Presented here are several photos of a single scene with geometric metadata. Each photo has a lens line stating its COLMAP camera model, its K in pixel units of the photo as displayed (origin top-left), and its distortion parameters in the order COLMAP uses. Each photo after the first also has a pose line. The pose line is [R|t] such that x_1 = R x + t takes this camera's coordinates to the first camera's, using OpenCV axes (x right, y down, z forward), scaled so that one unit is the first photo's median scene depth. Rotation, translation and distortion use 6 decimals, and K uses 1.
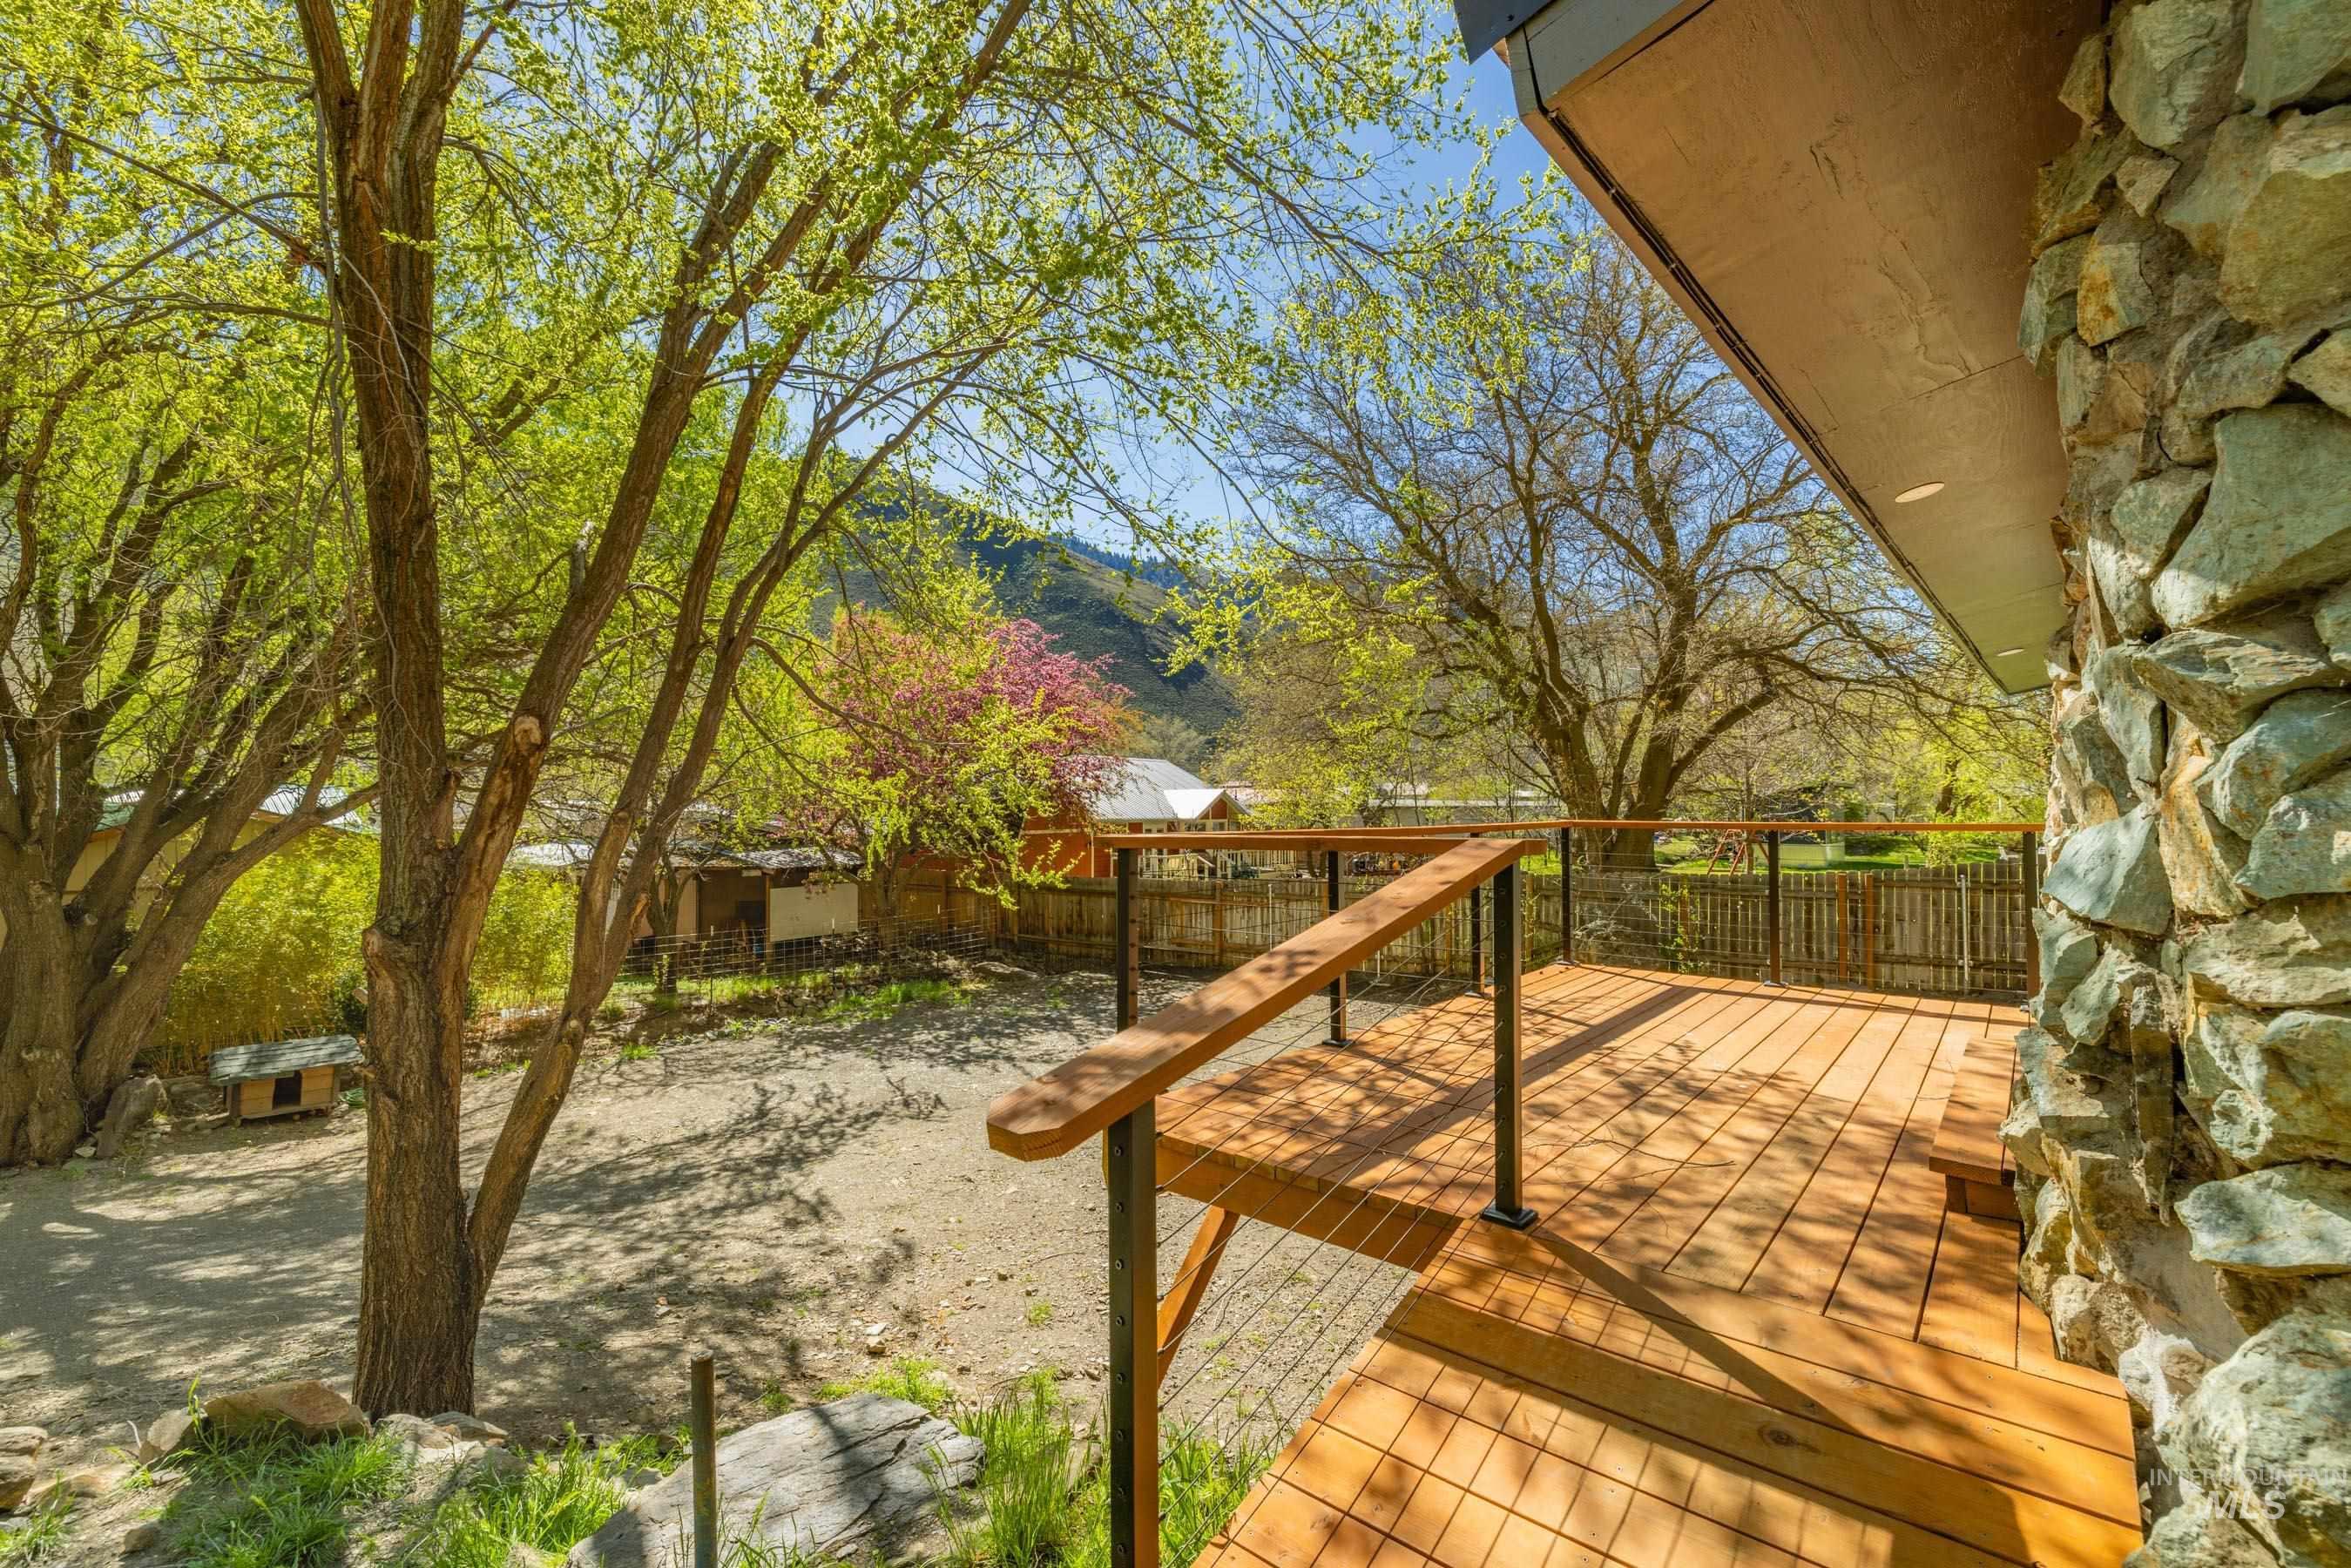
lens RADIAL K [[984.1, 0, 1177.5], [0, 984.1, 786.6], [0, 0, 1]] dist [0.001680, -0.000237]
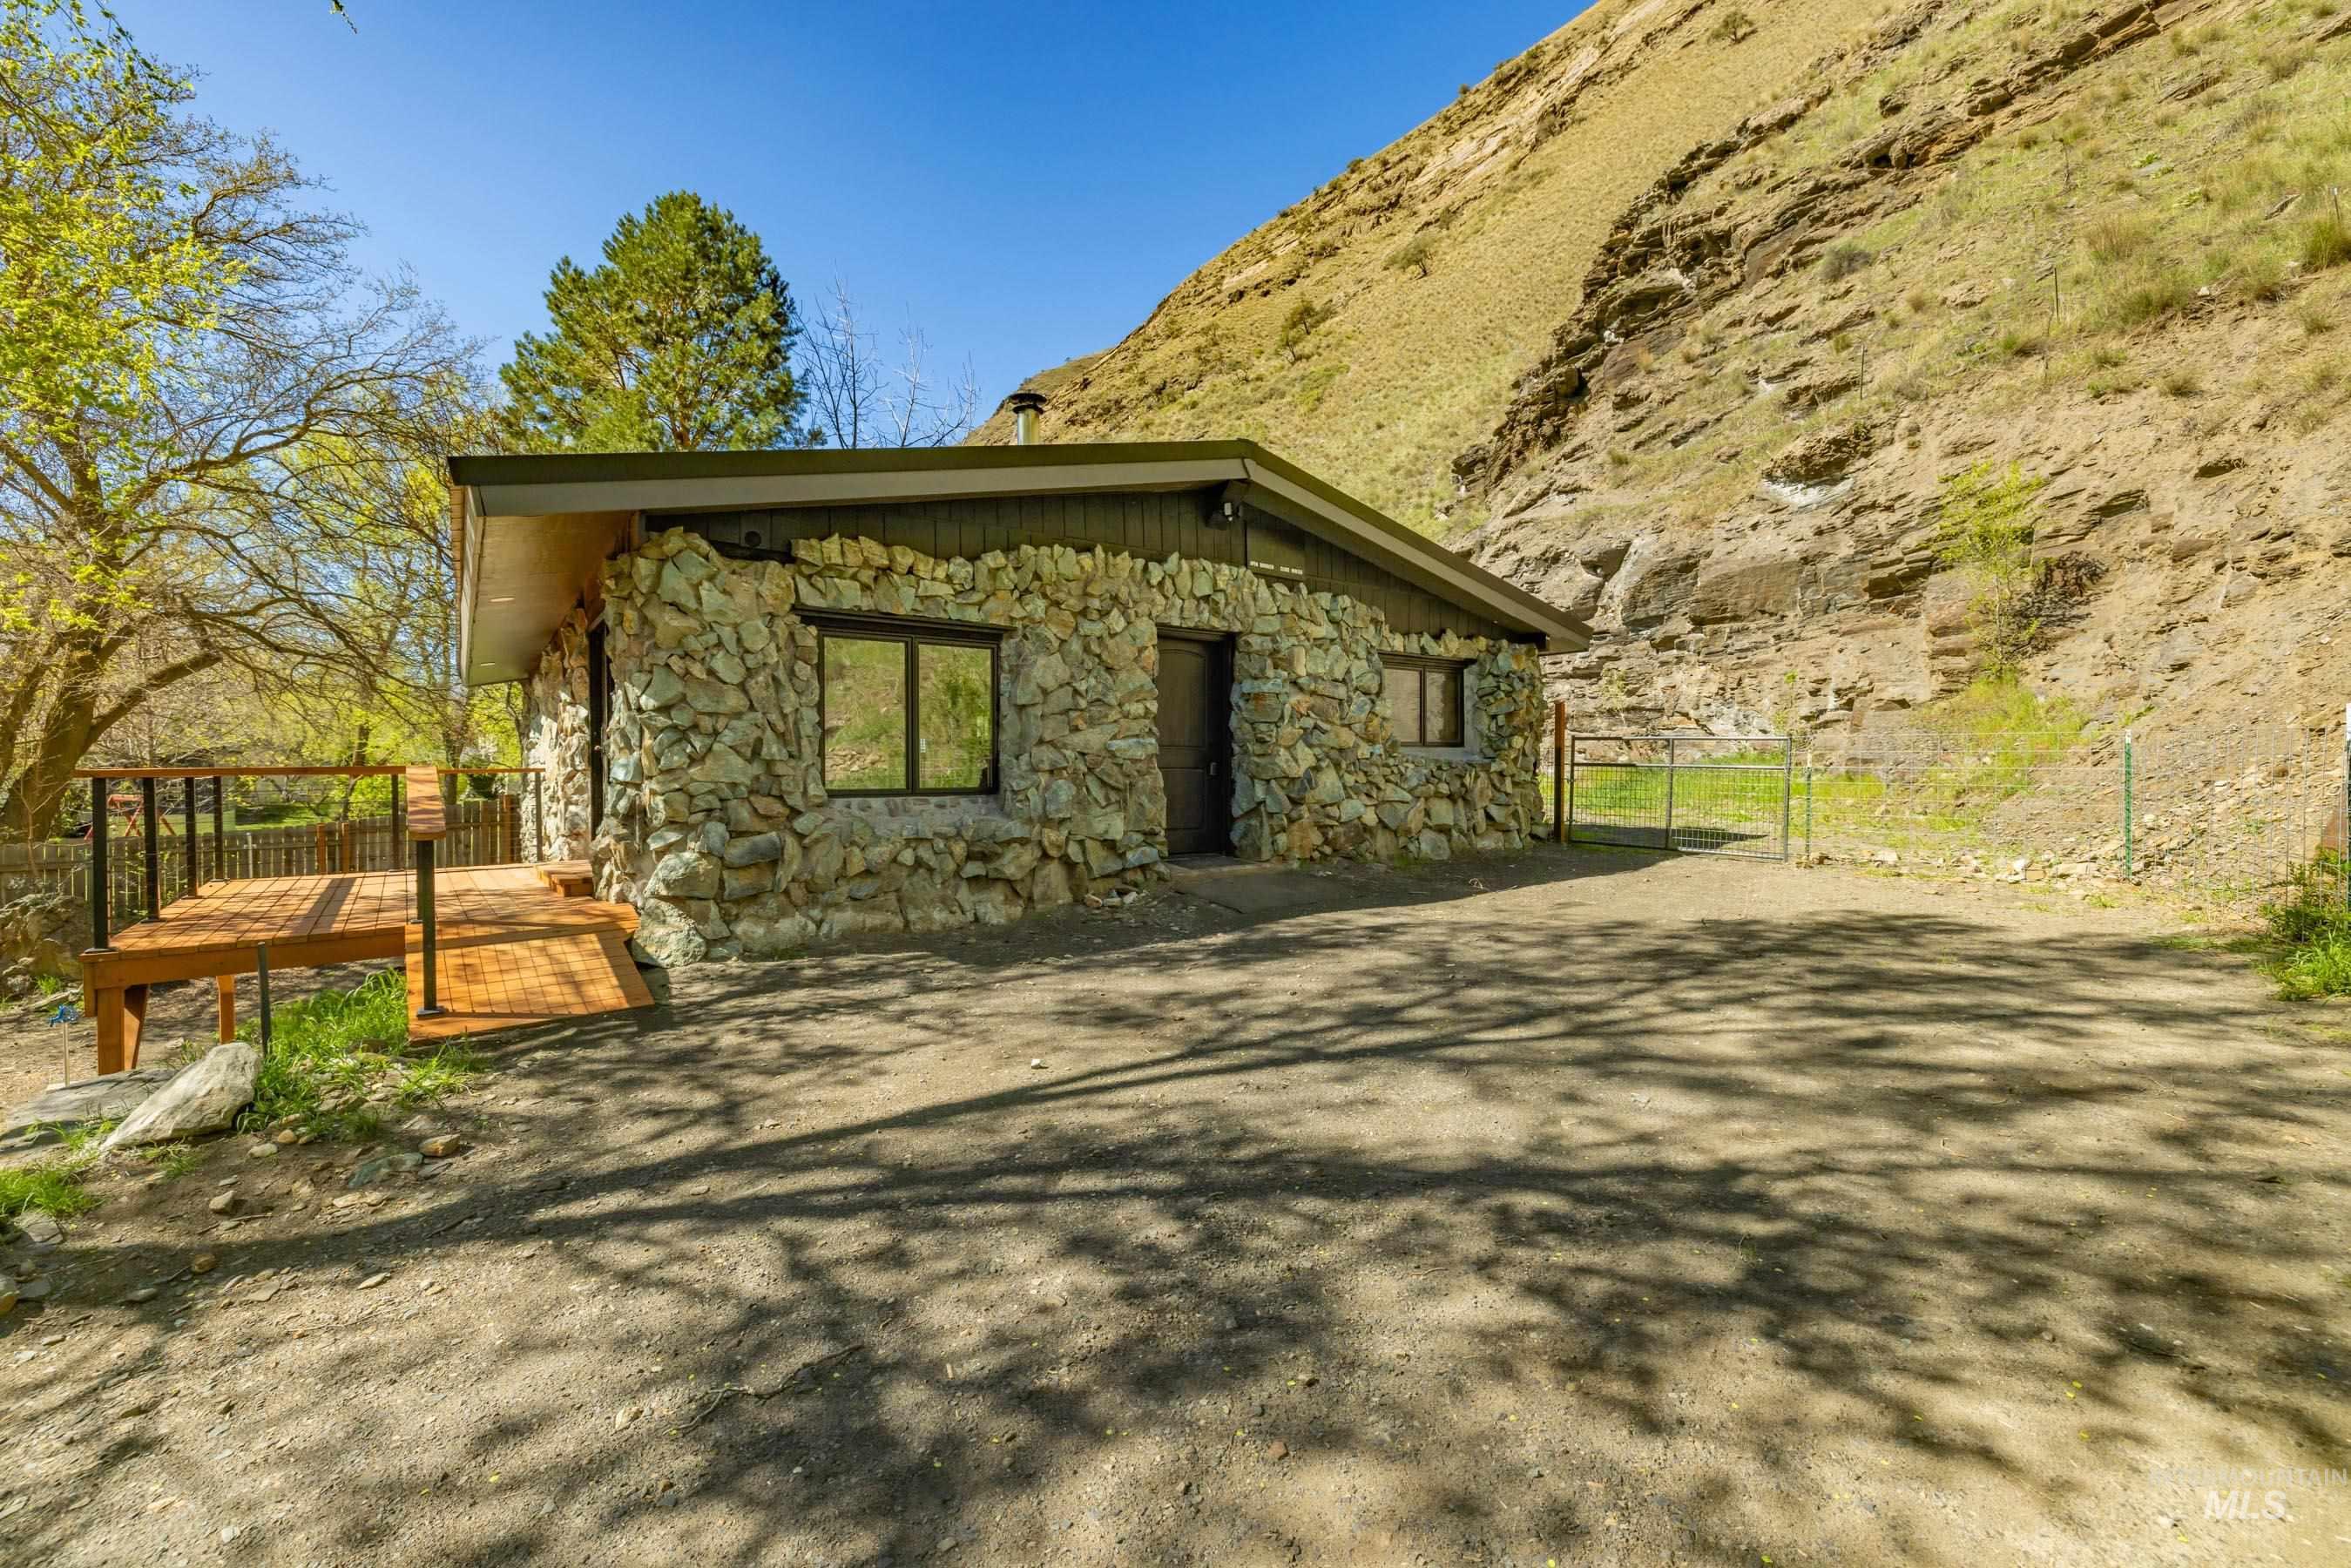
lens RADIAL K [[984.1, 0, 1171.9], [0, 984.1, 784.4], [0, 0, 1]] dist [0.001680, -0.000237]
pose [[0.190560, -0.017679, 0.981516, -0.213889], [-0.012610, 0.999711, 0.020455, 0.003622], [-0.981594, -0.016275, 0.190282, -0.160126]]
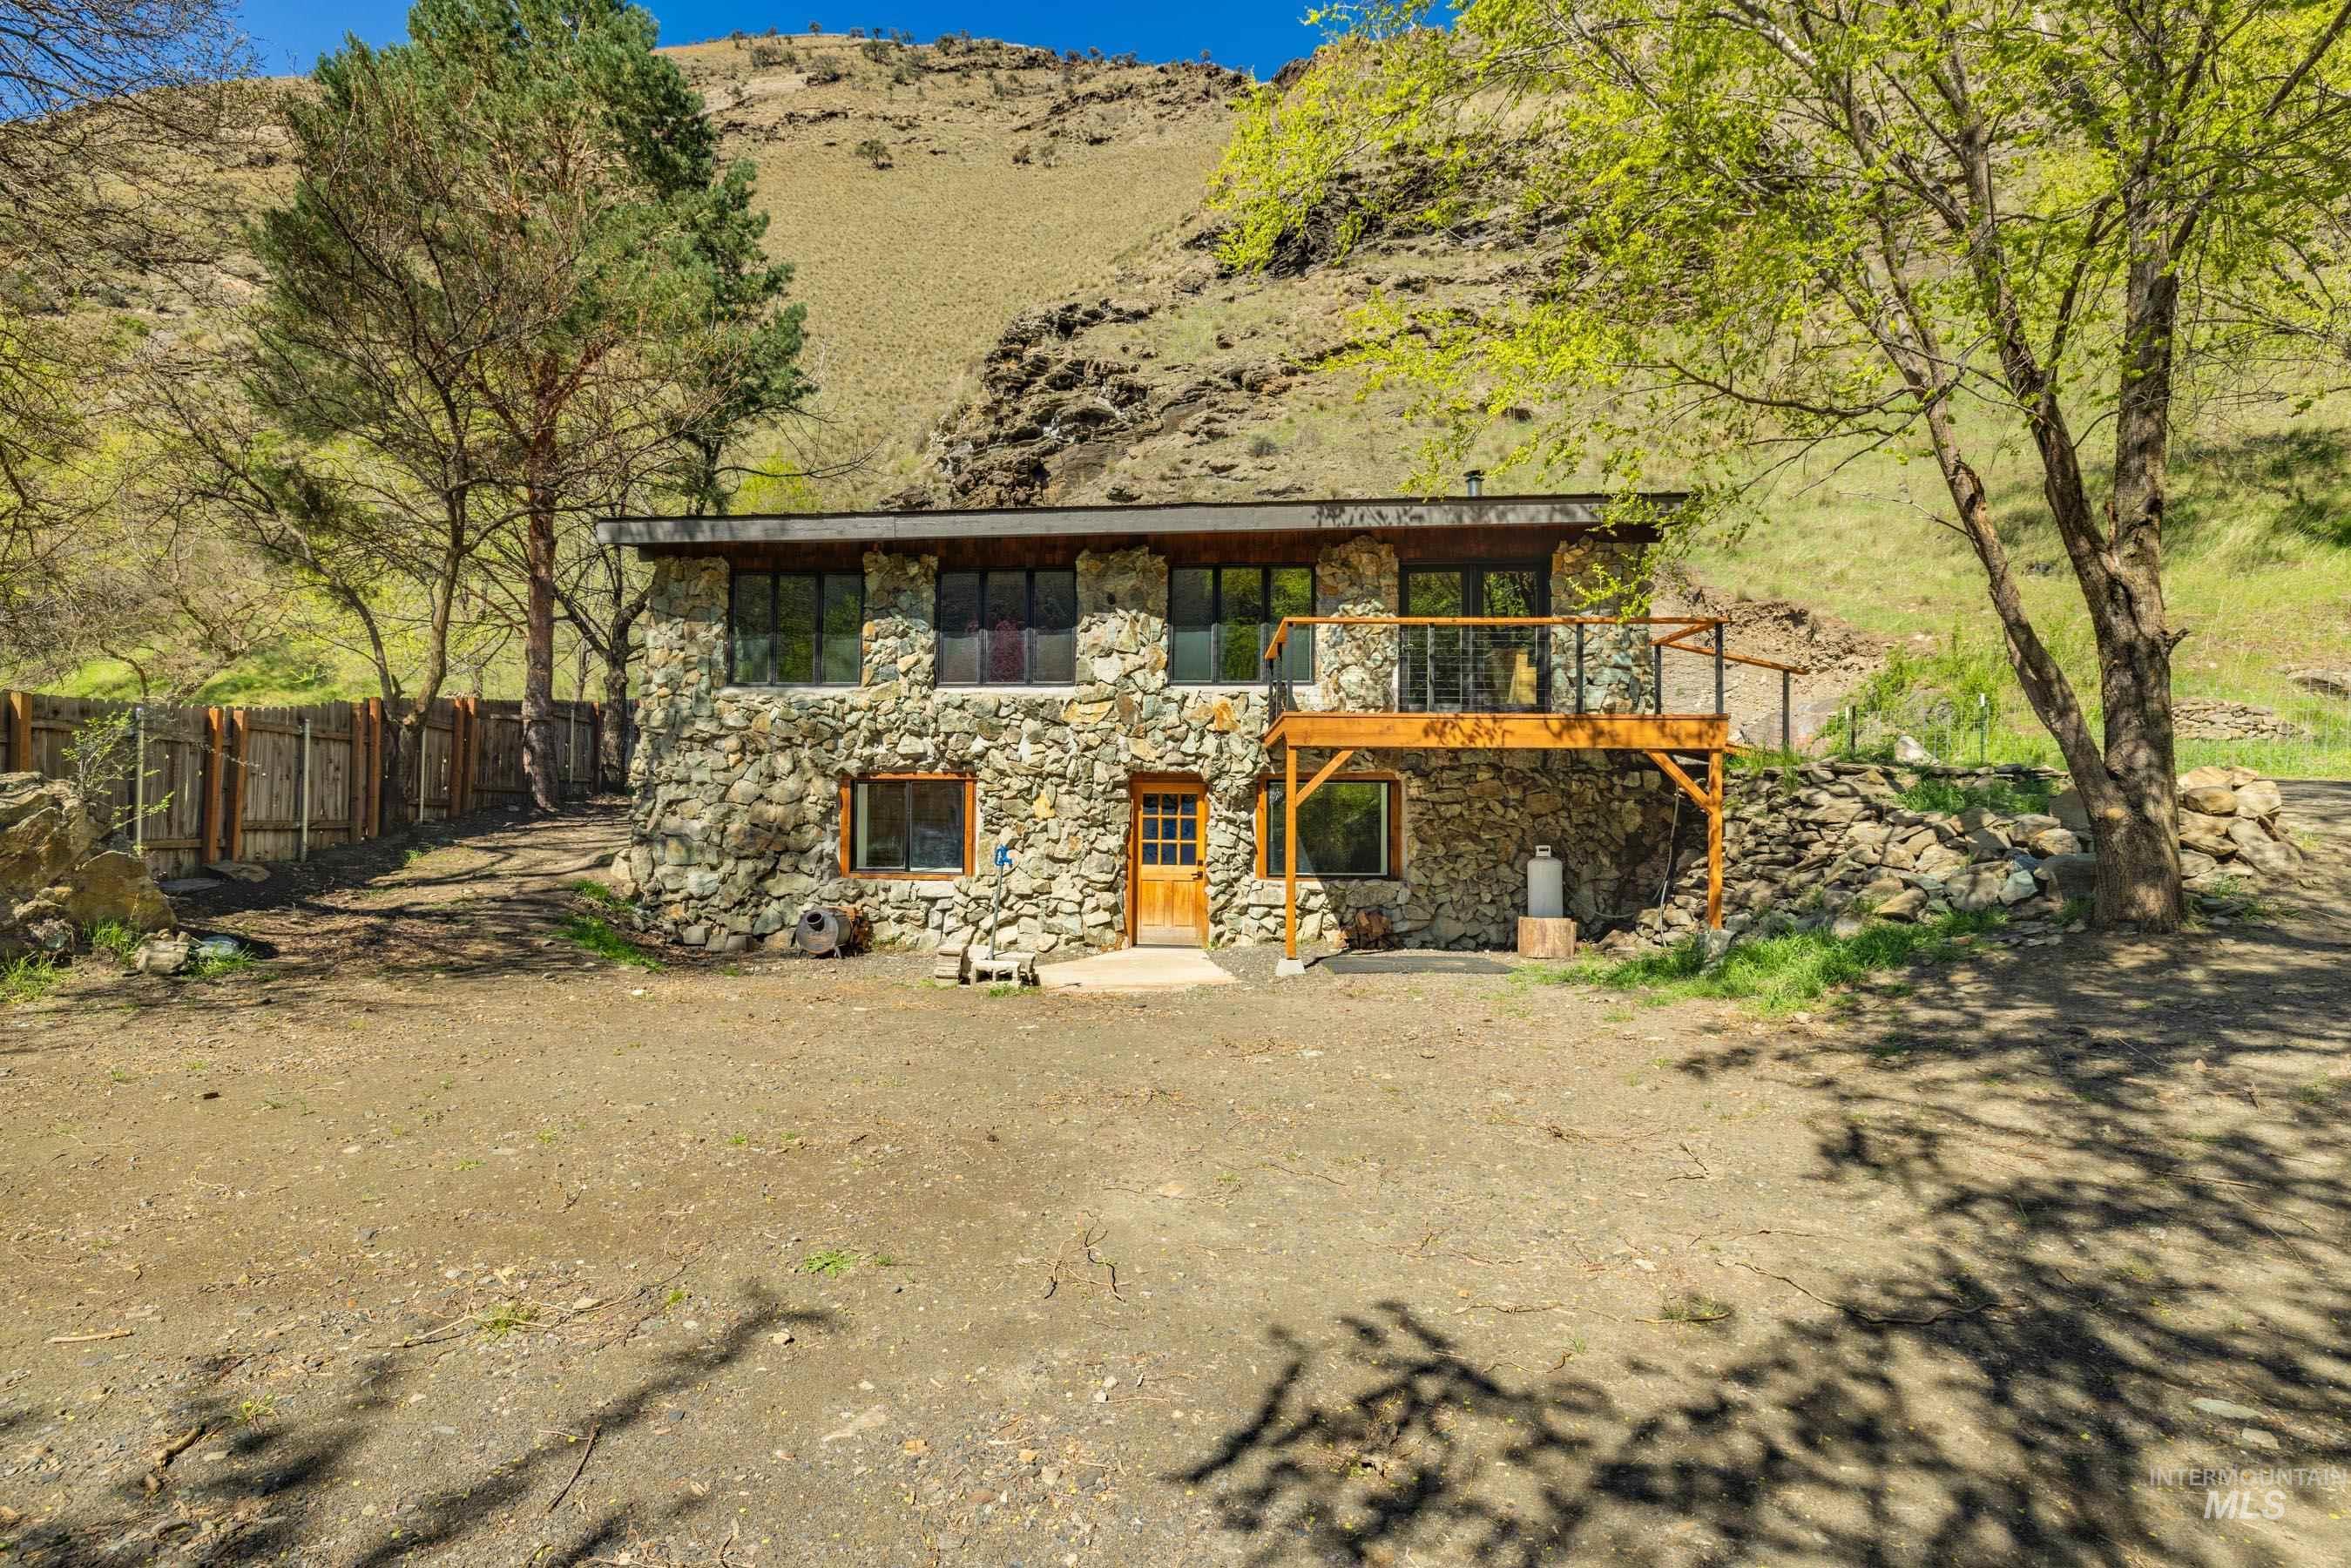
lens RADIAL K [[1051.9, 0, 1128.4], [0, 1051.9, 796.7], [0, 0, 1]] dist [0.001893, 0.000290]
pose [[-0.613434, 0.016168, 0.789580, -0.246896], [-0.025851, 0.998844, -0.040537, 0.126261], [-0.789323, -0.045278, -0.612307, 0.717052]]
